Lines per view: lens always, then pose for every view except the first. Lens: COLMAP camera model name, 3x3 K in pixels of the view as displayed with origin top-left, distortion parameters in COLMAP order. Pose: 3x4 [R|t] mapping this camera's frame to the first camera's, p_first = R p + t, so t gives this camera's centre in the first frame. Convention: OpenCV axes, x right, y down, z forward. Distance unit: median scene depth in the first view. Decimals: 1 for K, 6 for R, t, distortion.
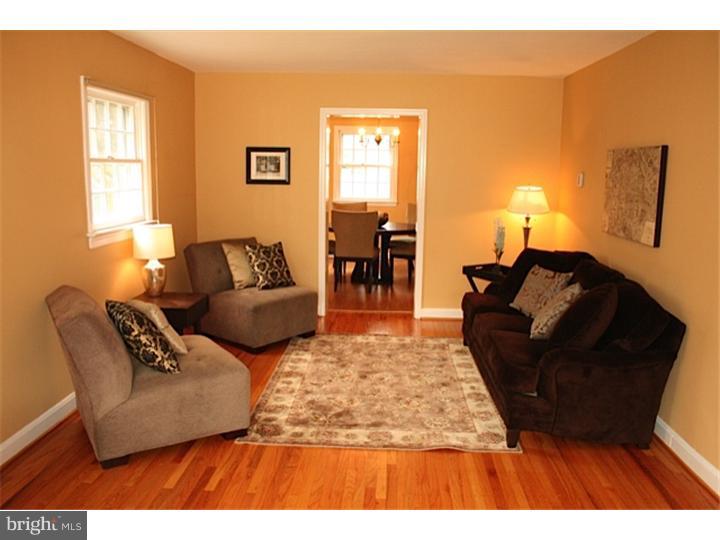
lens RADIAL K [[609.6, 0, 360.0], [0, 609.6, 270.0], [0, 0, 1]] dist [-0.079220, -0.001538]
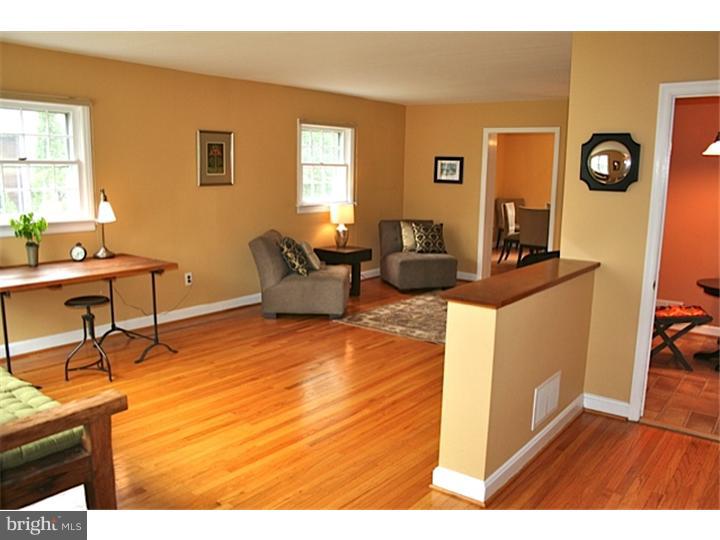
lens RADIAL K [[609.6, 0, 360.0], [0, 609.6, 270.0], [0, 0, 1]] dist [-0.079220, -0.001538]
pose [[0.821763, 0.096920, -0.561526, 0.557270], [-0.103753, 0.994406, 0.019798, 0.058339], [0.560304, 0.041991, 0.827222, -0.301724]]
